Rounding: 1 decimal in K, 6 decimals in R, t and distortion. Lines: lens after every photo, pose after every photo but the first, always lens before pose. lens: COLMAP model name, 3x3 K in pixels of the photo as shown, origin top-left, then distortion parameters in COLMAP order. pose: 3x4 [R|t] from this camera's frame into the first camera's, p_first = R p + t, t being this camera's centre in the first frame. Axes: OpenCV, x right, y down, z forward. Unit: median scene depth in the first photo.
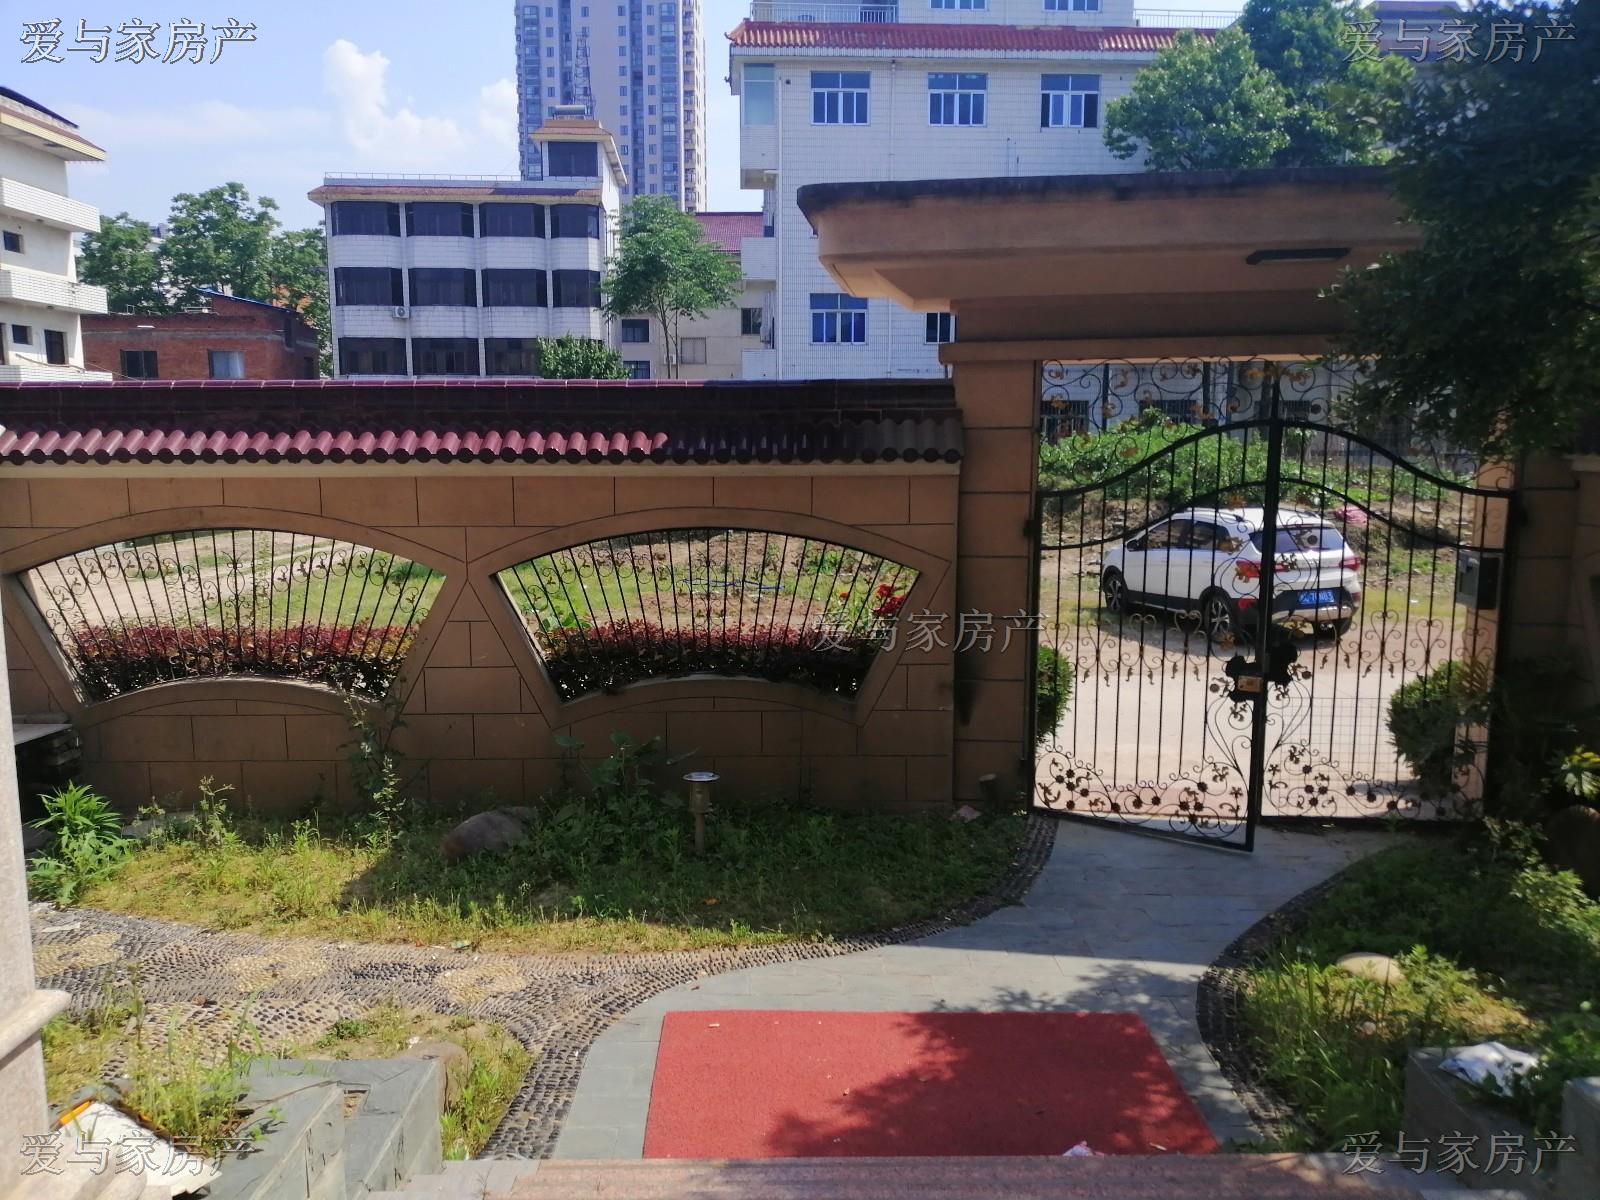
lens RADIAL K [[1203.1, 0, 797.7], [0, 1203.1, 604.9], [0, 0, 1]] dist [0.003513, 0.002998]
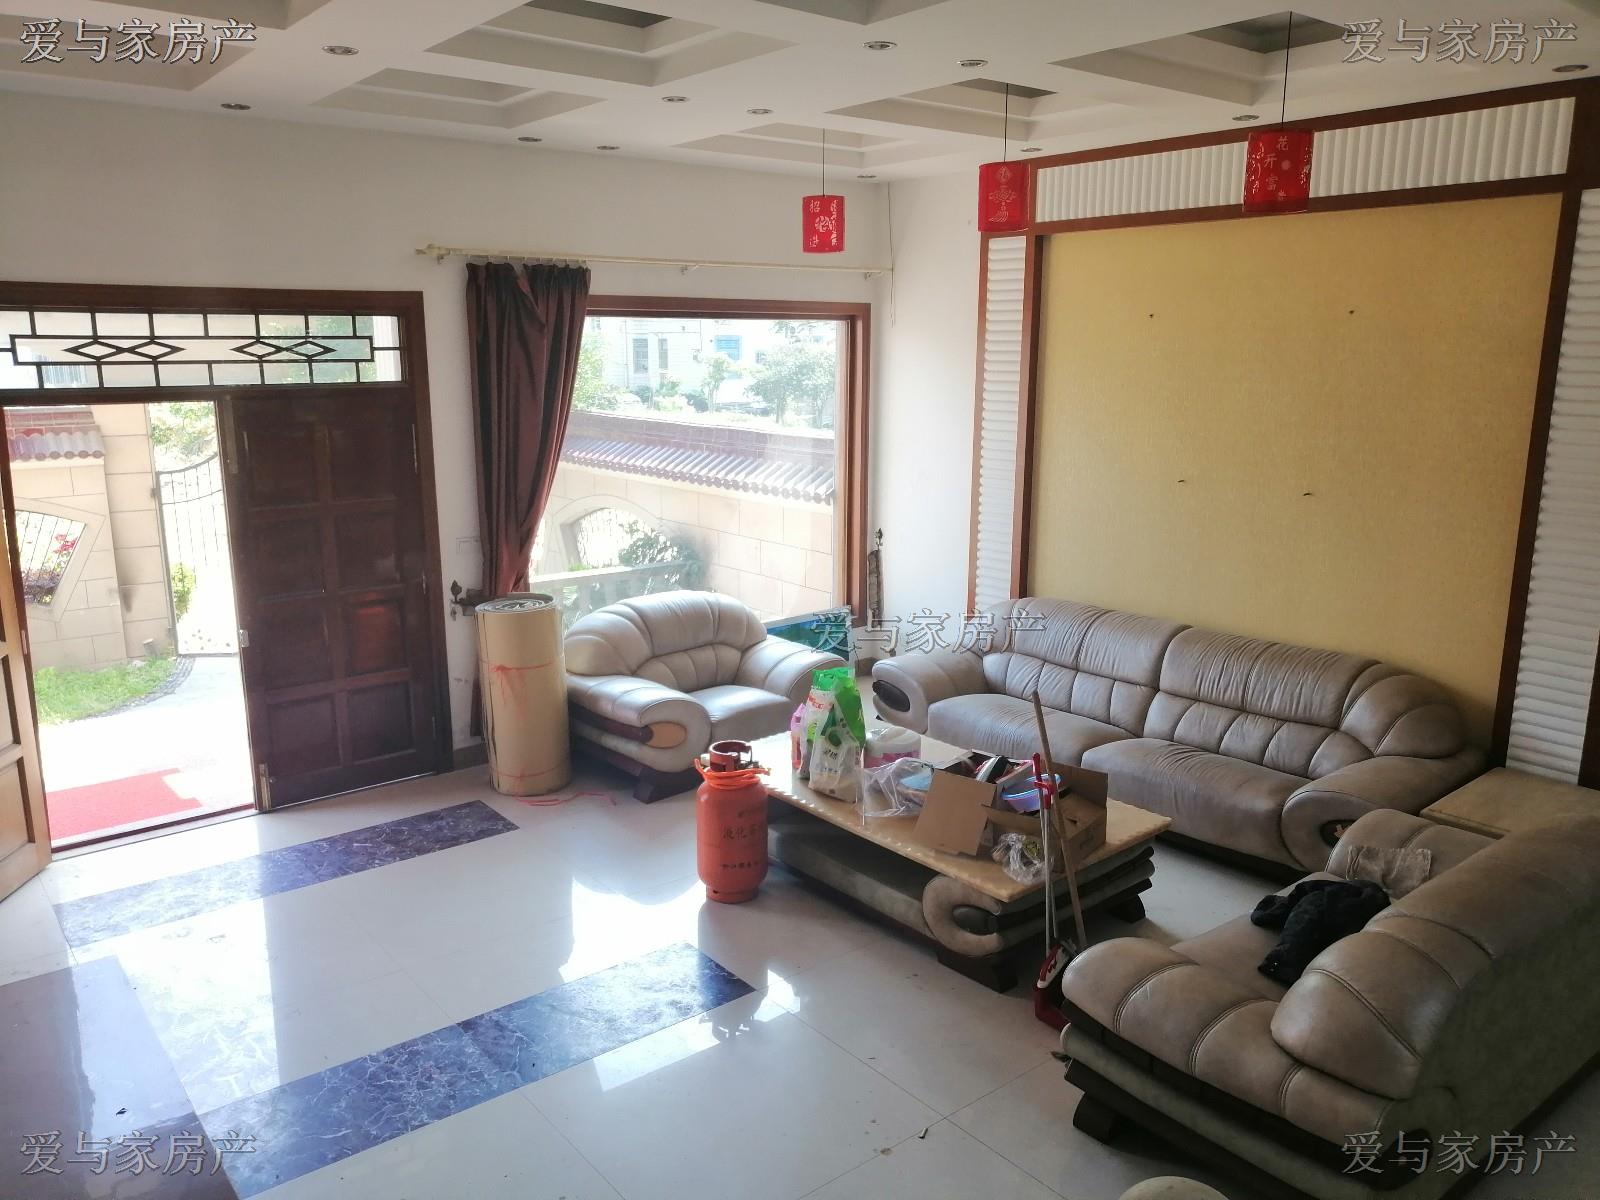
lens RADIAL K [[1203.1, 0, 768.7], [0, 1203.1, 643.5], [0, 0, 1]] dist [0.003513, 0.002998]
pose [[0.800885, -0.137813, 0.582744, -0.136742], [0.077643, 0.988841, 0.127144, -0.002688], [-0.593763, -0.056581, 0.802648, -0.914985]]
